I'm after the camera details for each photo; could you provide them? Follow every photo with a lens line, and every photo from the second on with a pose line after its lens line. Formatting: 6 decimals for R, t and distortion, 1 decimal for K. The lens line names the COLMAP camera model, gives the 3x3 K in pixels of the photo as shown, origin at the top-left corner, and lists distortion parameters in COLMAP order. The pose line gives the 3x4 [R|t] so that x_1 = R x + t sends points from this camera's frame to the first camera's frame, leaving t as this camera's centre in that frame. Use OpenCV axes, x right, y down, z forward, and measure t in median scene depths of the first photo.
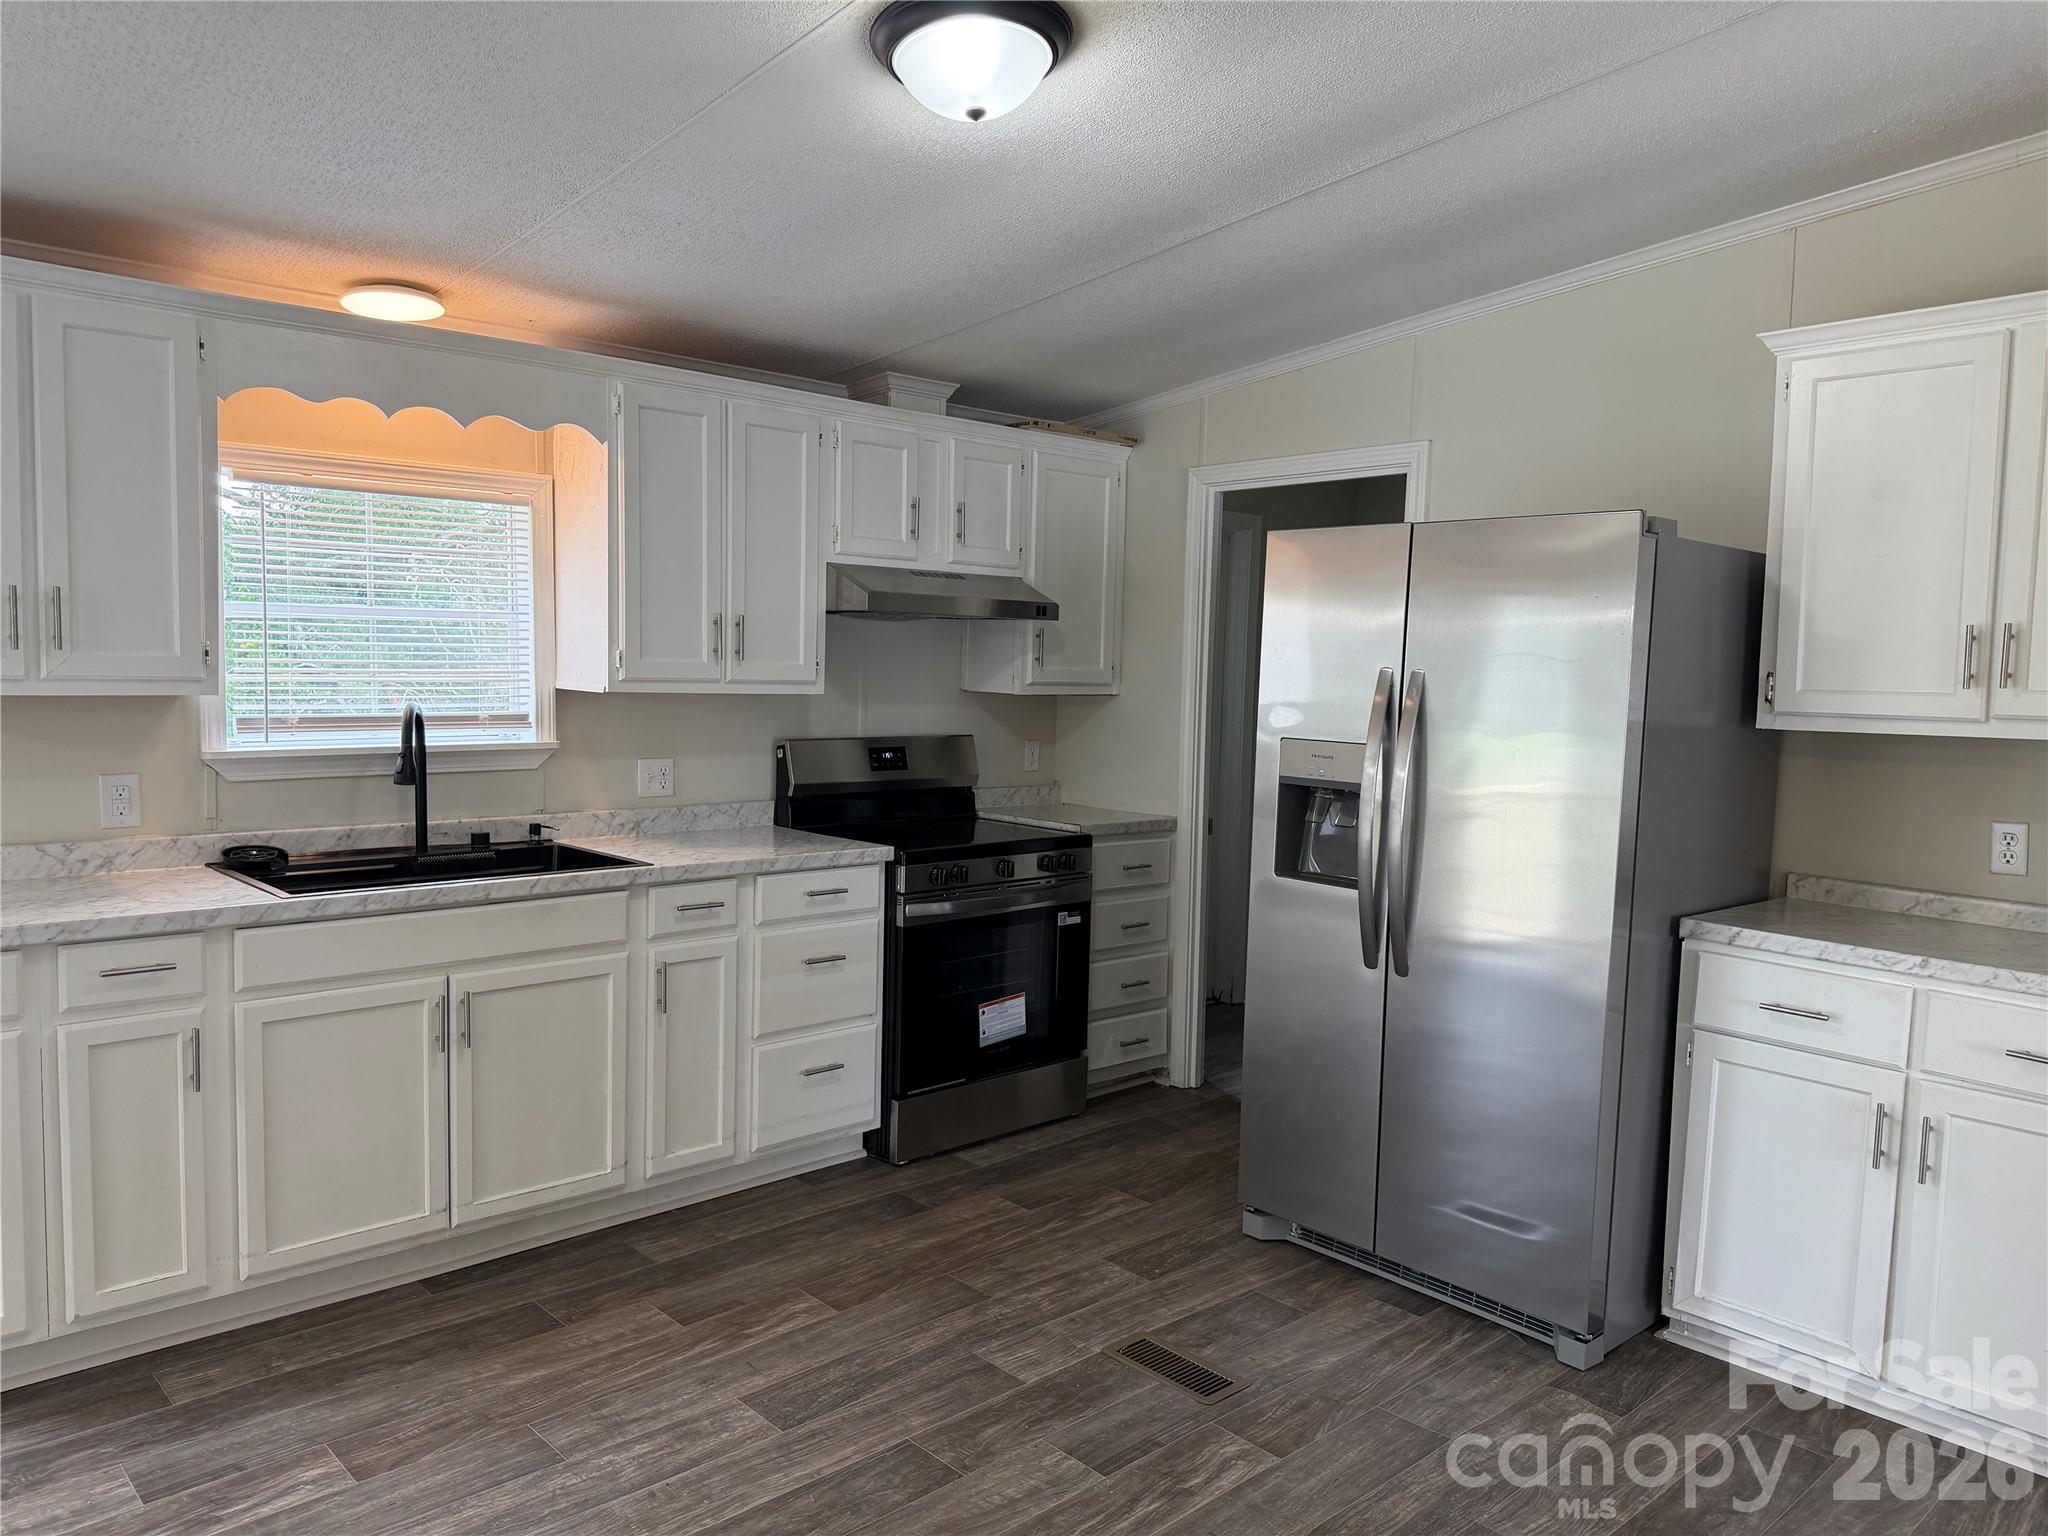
lens RADIAL K [[1435.3, 0, 979.3], [0, 1435.3, 760.4], [0, 0, 1]] dist [0.055298, -0.048384]
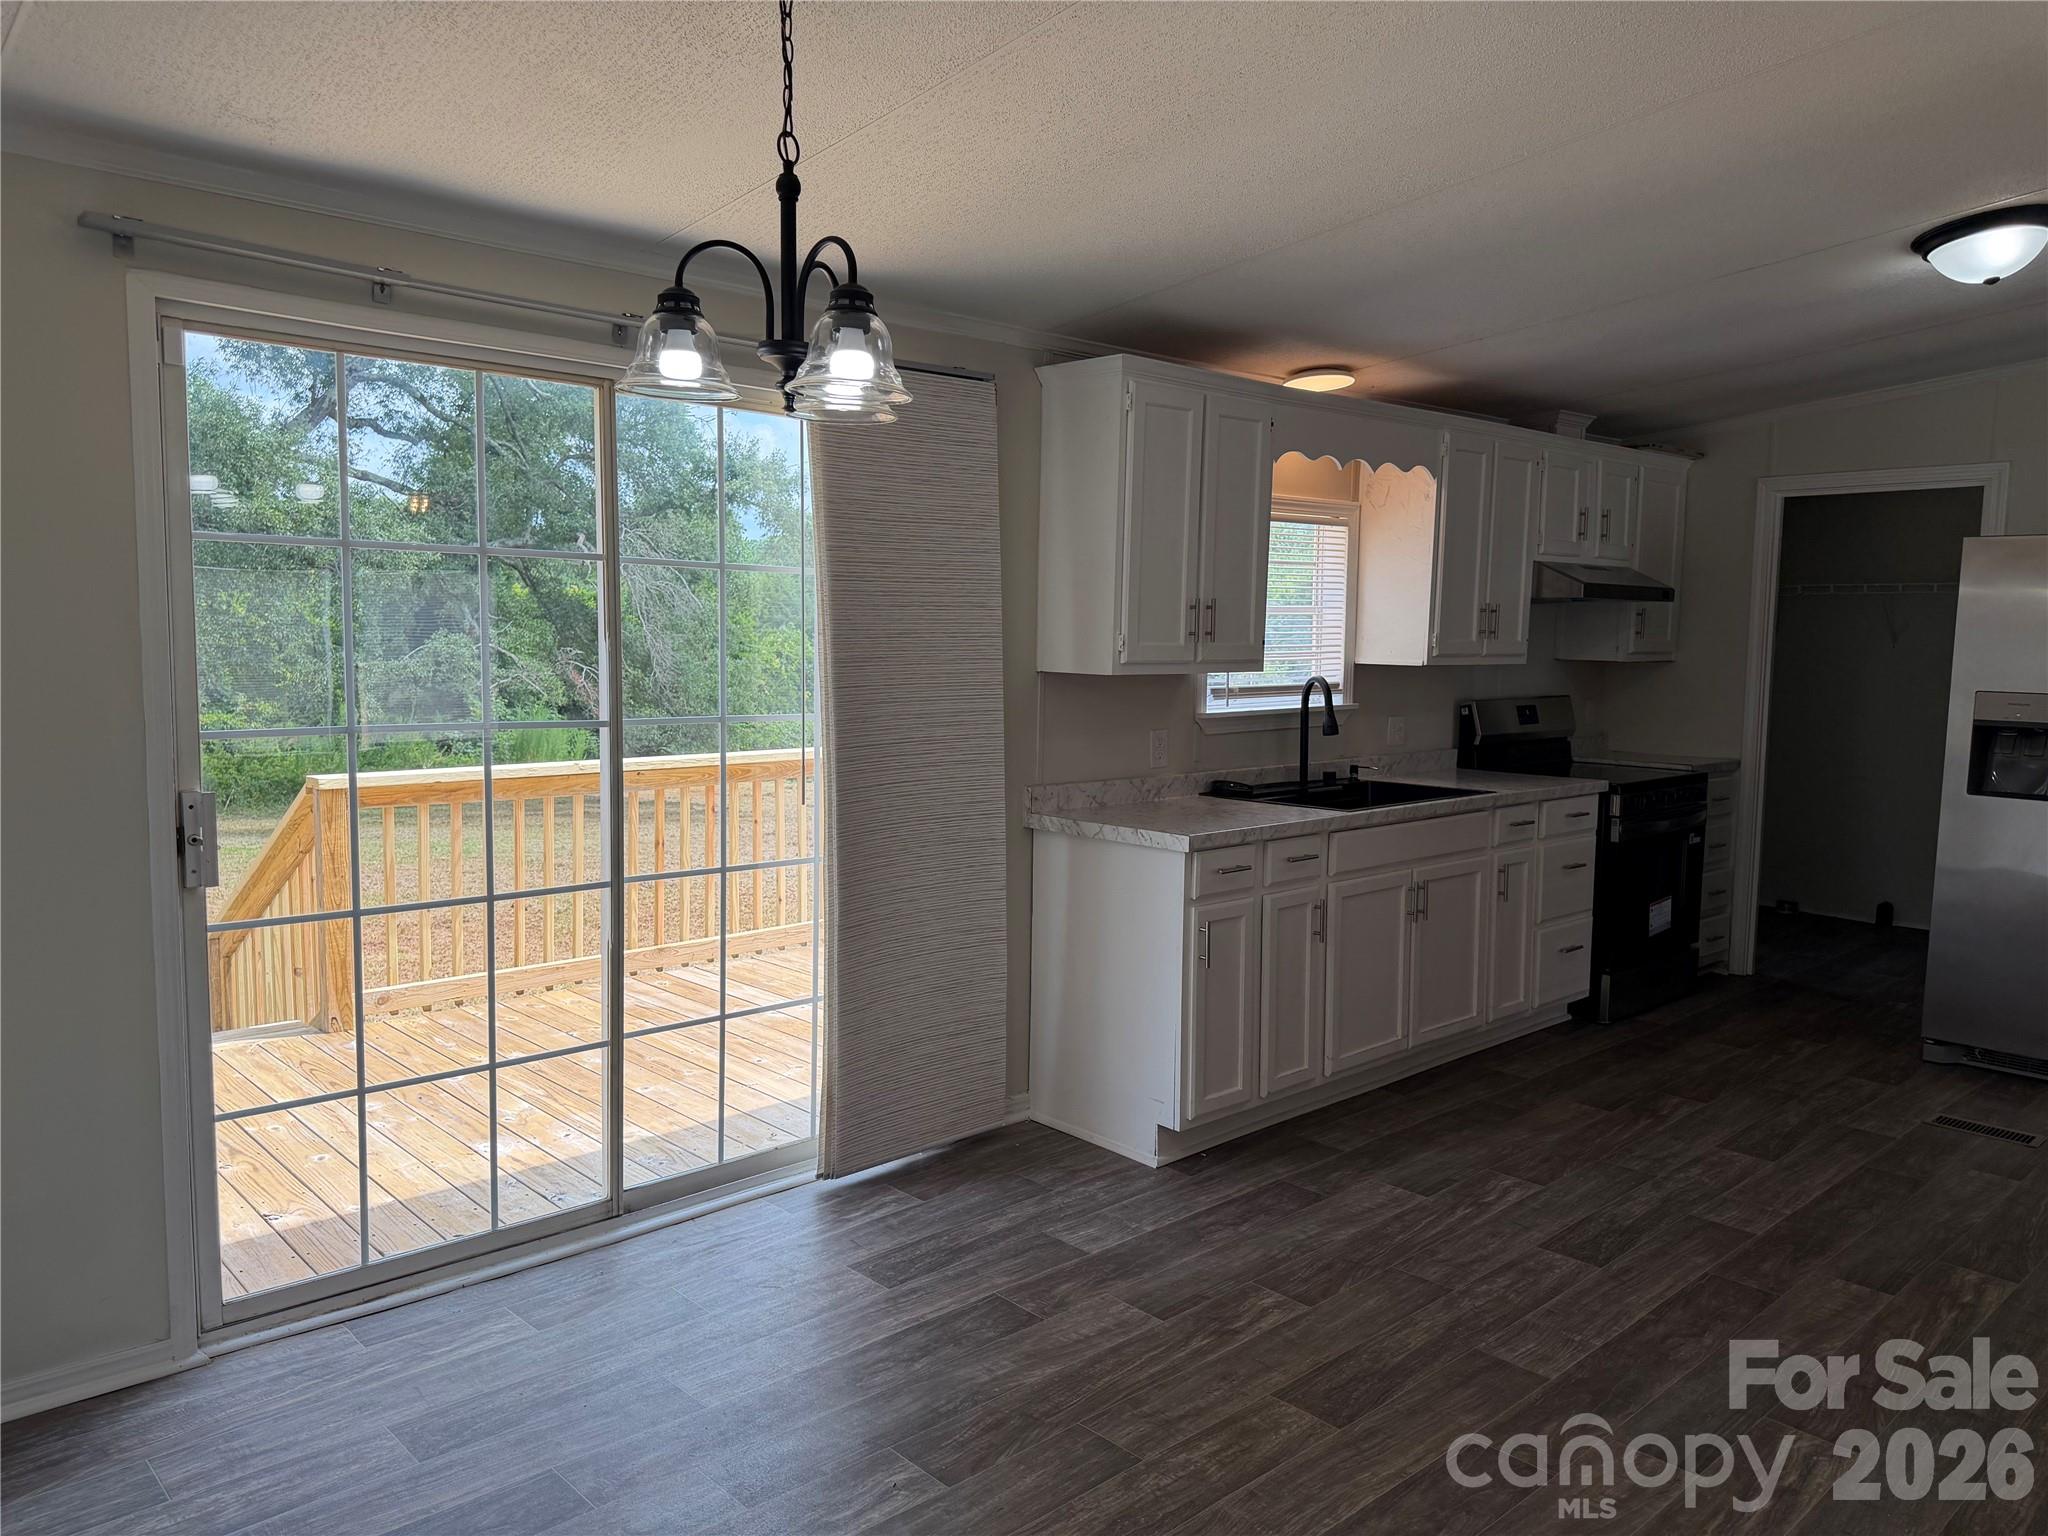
lens RADIAL K [[1435.3, 0, 990.1], [0, 1435.3, 773.2], [0, 0, 1]] dist [0.055298, -0.048384]
pose [[0.999901, -0.014038, -0.000258, -0.679529], [0.014039, 0.999410, 0.031336, 0.004967], [-0.000182, -0.031337, 0.999509, -0.347147]]
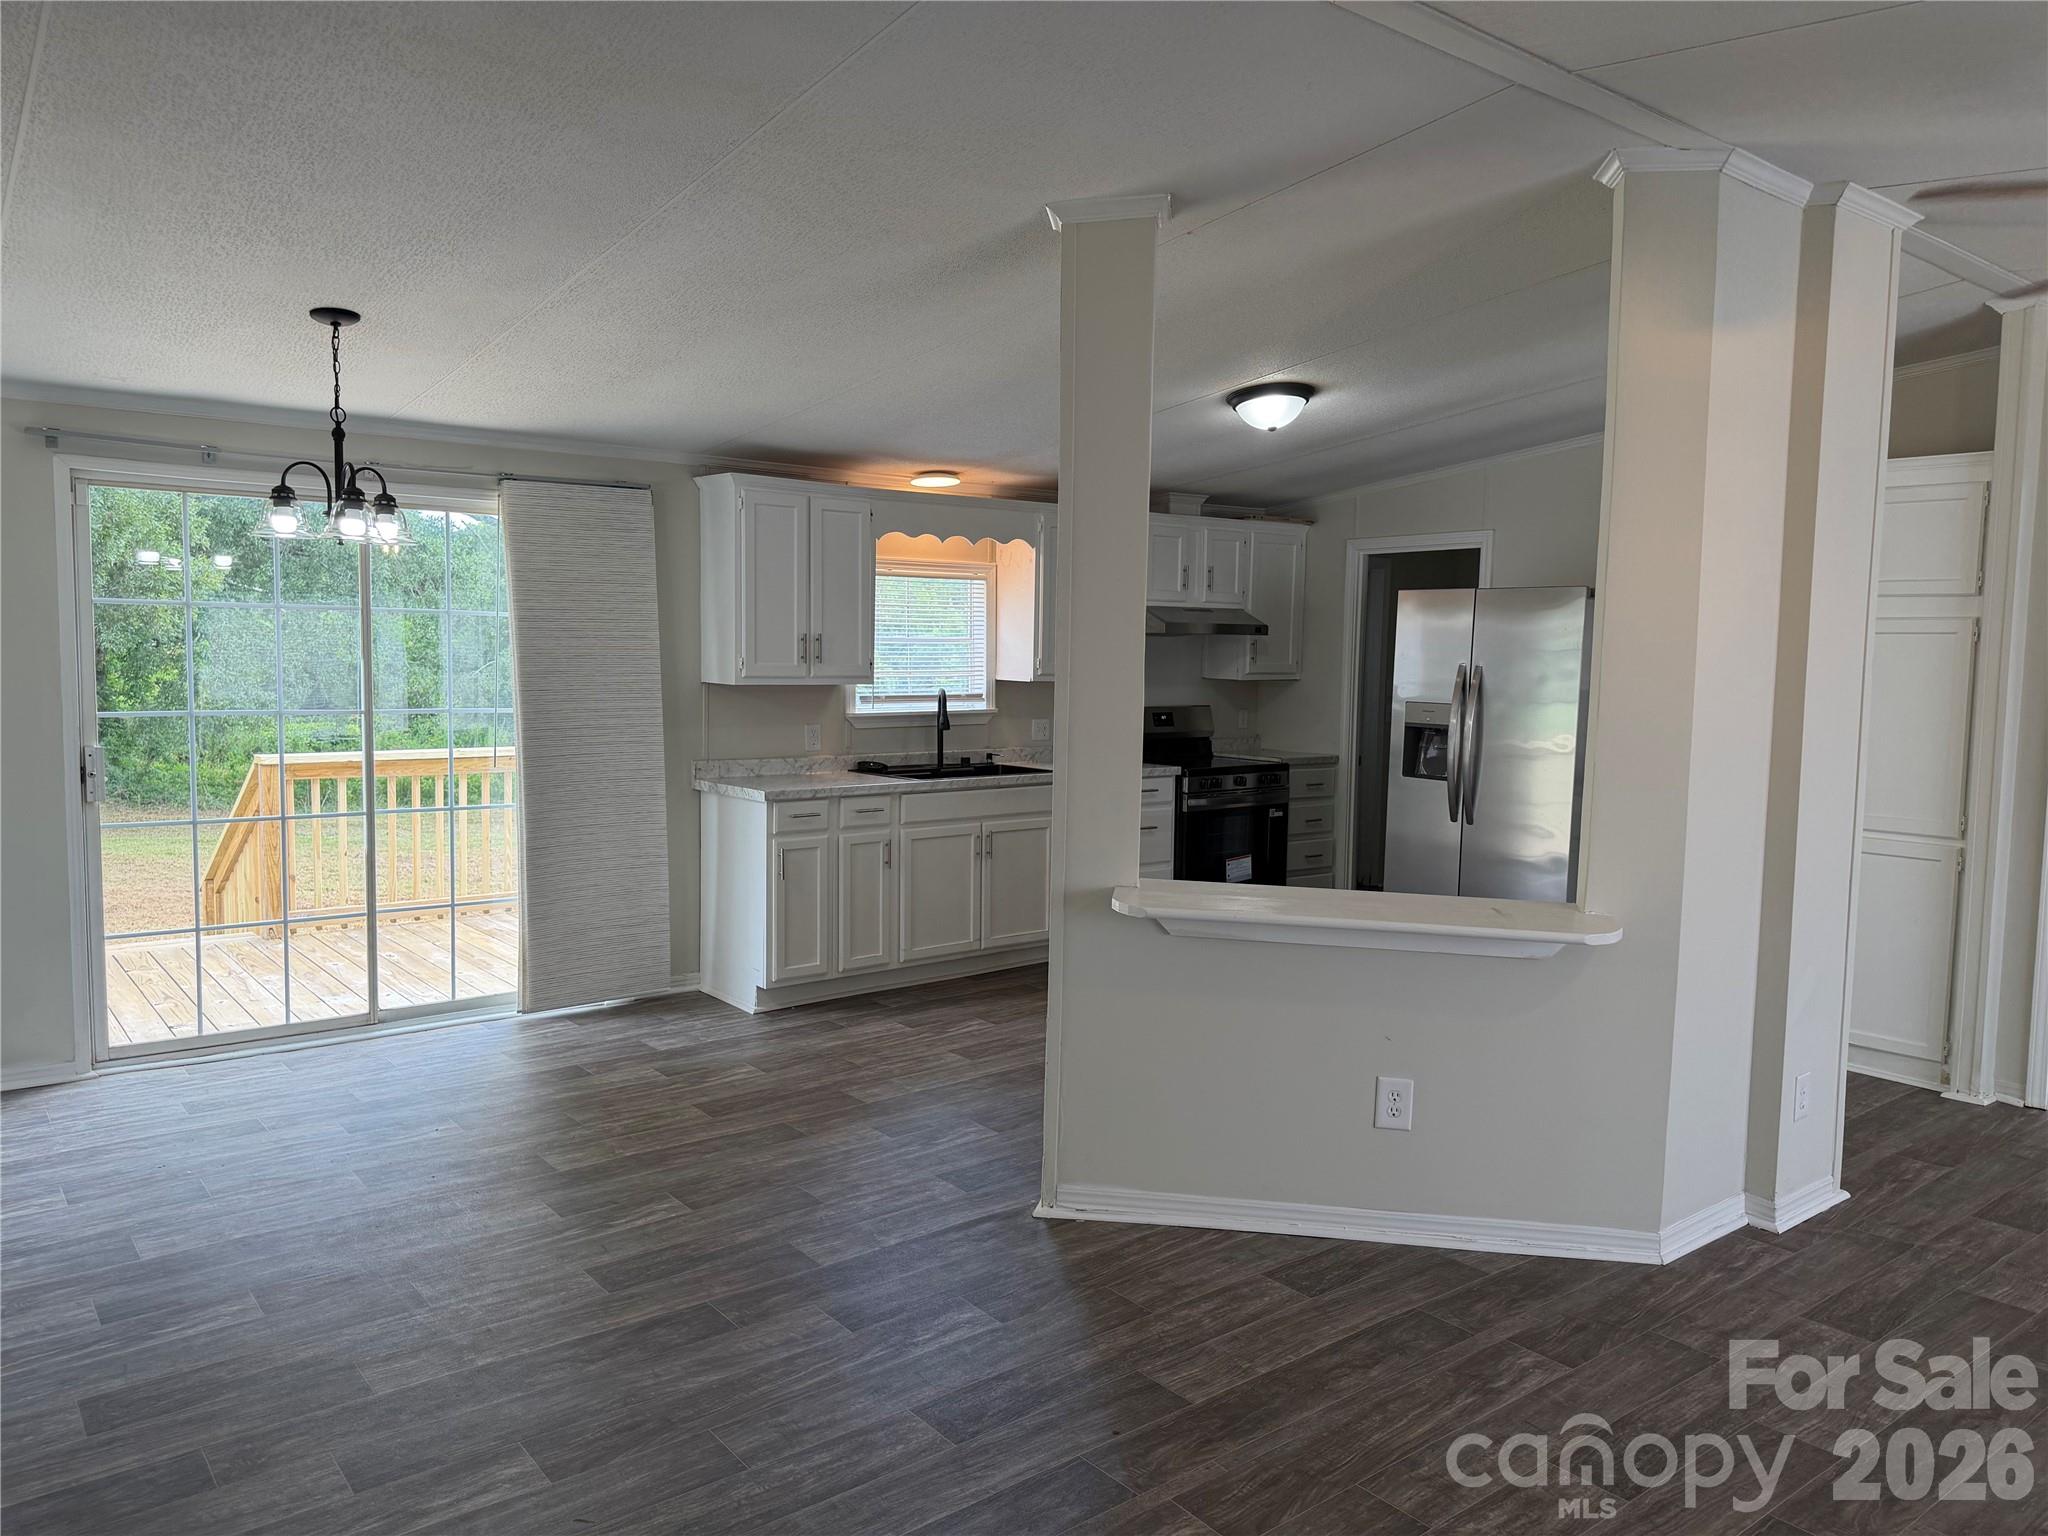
lens RADIAL K [[1435.3, 0, 989.9], [0, 1435.3, 769.7], [0, 0, 1]] dist [0.055298, -0.048384]
pose [[0.997657, -0.004896, -0.068241, -0.190092], [0.005944, 0.999867, 0.015157, 0.038730], [0.068158, -0.015527, 0.997554, -0.854322]]
